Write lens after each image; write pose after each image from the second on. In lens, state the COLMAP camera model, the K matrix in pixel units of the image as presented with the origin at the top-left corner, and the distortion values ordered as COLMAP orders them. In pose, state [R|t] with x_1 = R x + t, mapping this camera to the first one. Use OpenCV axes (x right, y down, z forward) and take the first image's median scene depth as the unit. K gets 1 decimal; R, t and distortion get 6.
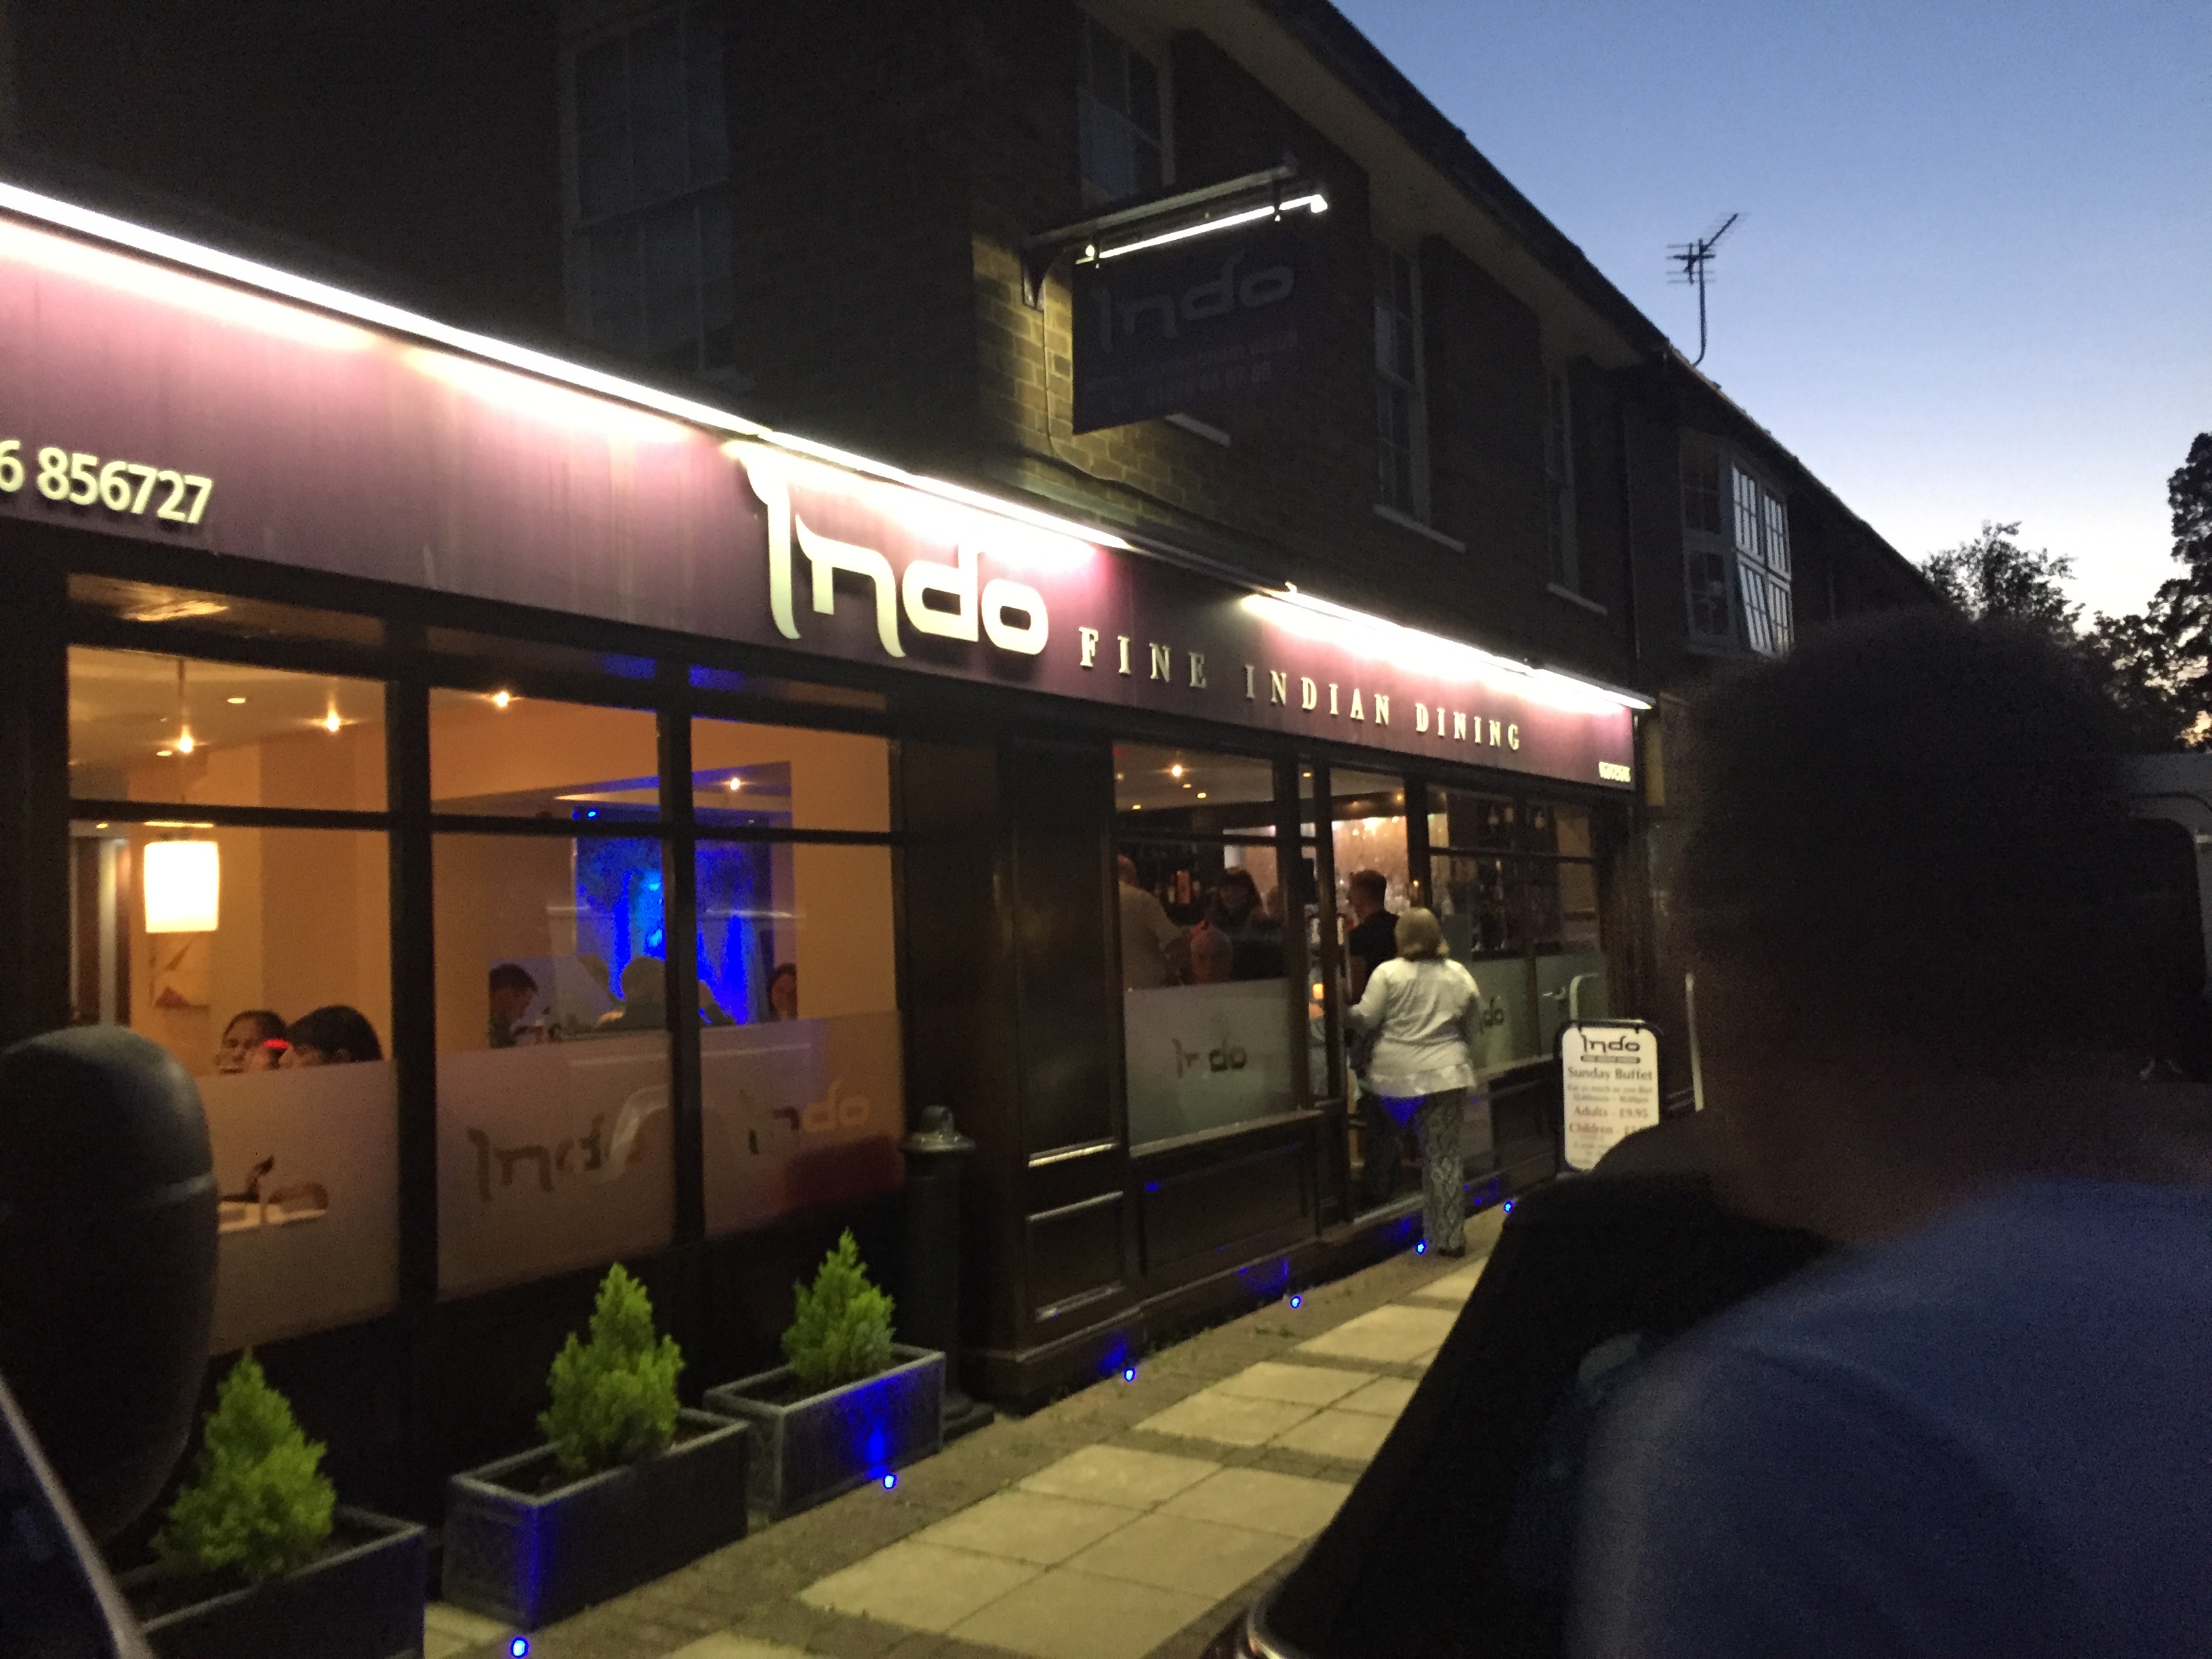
lens RADIAL K [[1751.2, 0, 1106.0], [0, 1751.2, 829.5], [0, 0, 1]] dist [0.008269, -0.002305]
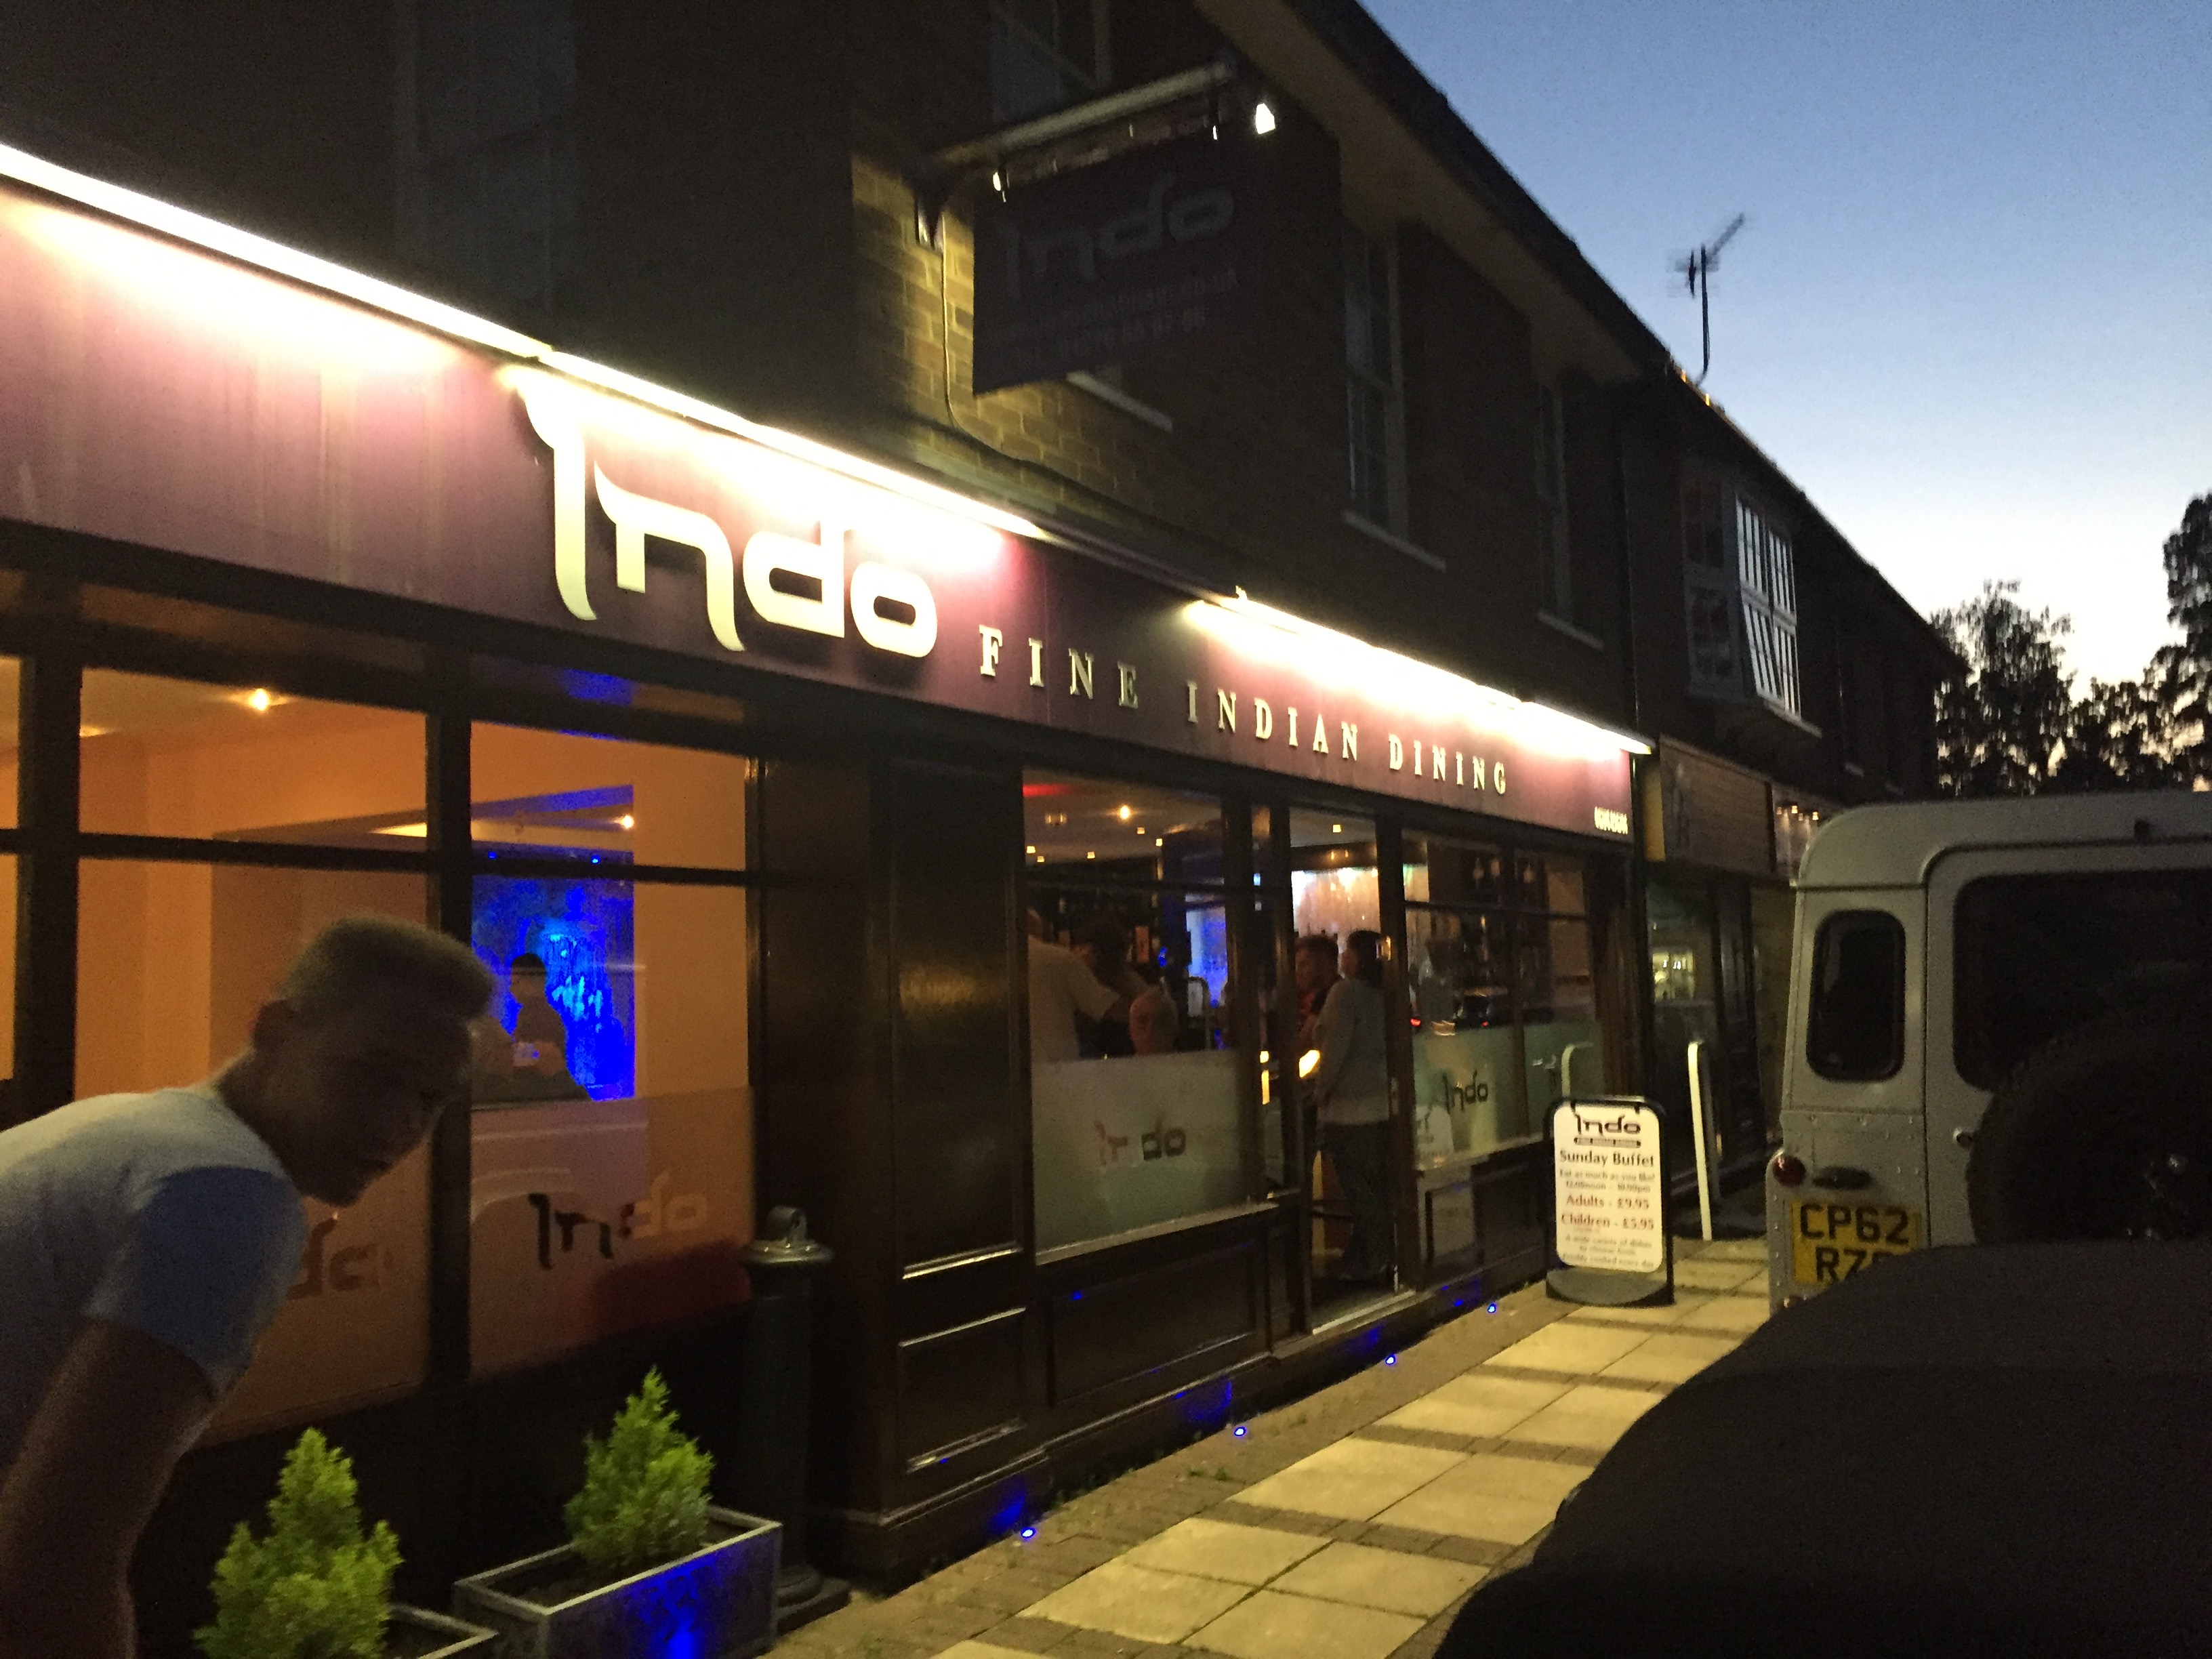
lens RADIAL K [[1816.7, 0, 1106.0], [0, 1816.7, 829.5], [0, 0, 1]] dist [0.009506, -0.003424]
pose [[0.999853, 0.010597, 0.013461, 0.033451], [-0.010182, 0.999482, -0.030529, 0.006361], [-0.013778, 0.030388, 0.999443, 0.131344]]
